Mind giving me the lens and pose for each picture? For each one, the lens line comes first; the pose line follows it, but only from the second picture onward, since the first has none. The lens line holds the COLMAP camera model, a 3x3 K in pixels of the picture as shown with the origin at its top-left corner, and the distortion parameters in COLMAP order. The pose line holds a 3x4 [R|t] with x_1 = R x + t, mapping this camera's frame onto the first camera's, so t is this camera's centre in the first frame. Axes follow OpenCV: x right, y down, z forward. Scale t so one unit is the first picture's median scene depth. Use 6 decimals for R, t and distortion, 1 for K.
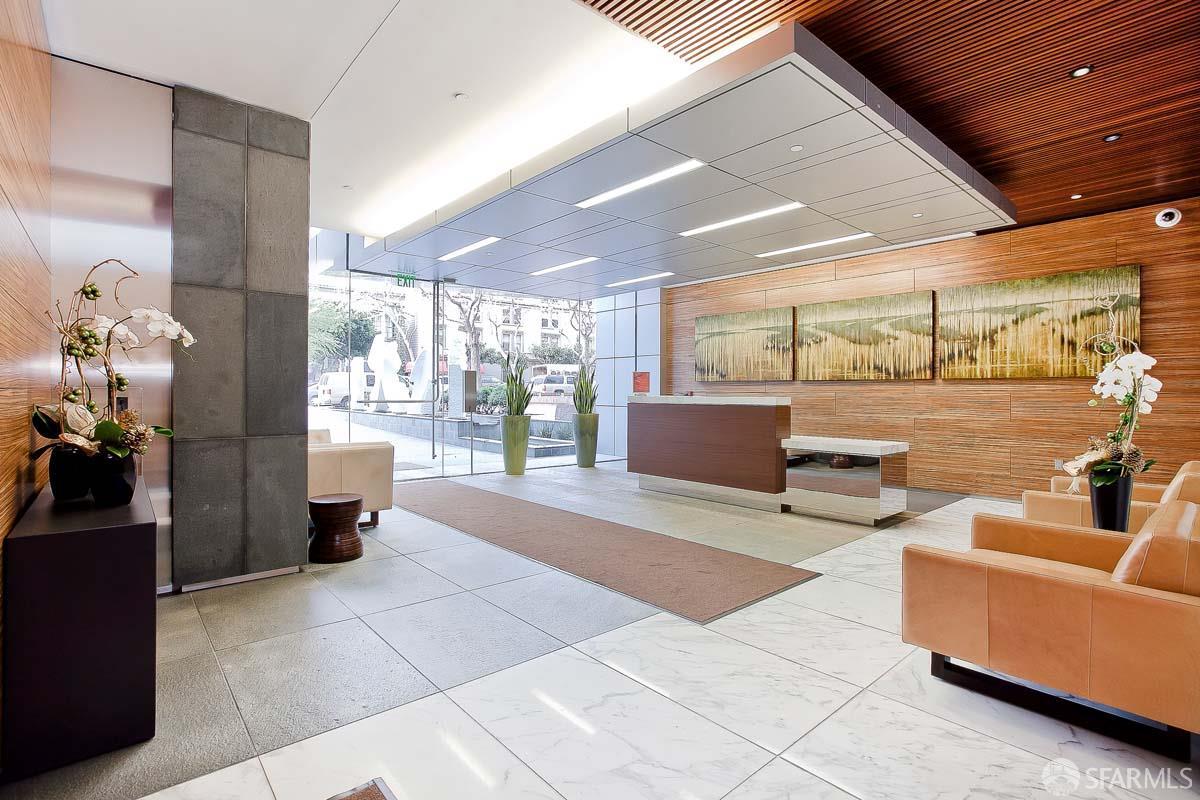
lens RADIAL K [[594.6, 0, 600.0], [0, 594.6, 400.0], [0, 0, 1]] dist [0.001689, 0.000748]
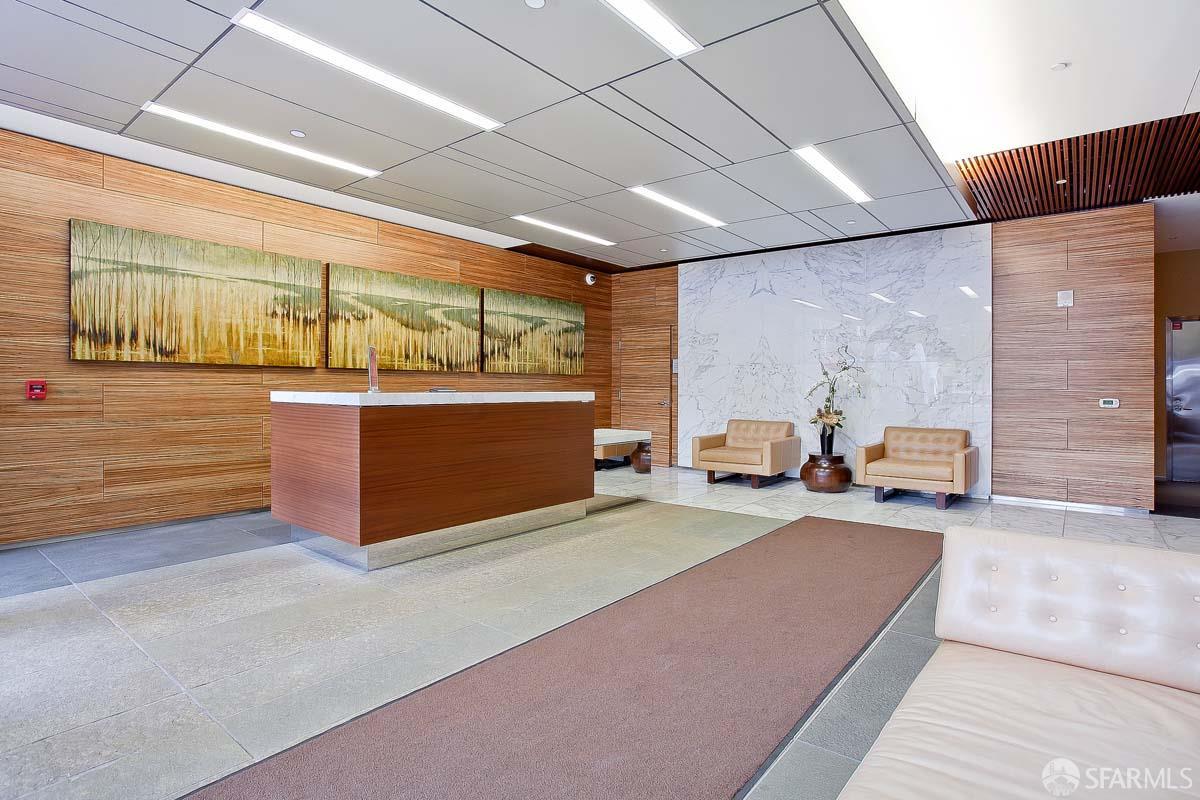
lens RADIAL K [[594.6, 0, 600.0], [0, 594.6, 400.0], [0, 0, 1]] dist [0.001689, 0.000748]
pose [[-0.159633, -0.028745, 0.986758, -0.484030], [0.005093, 0.999539, 0.029941, -0.015598], [-0.987163, 0.009805, -0.159413, 0.899397]]
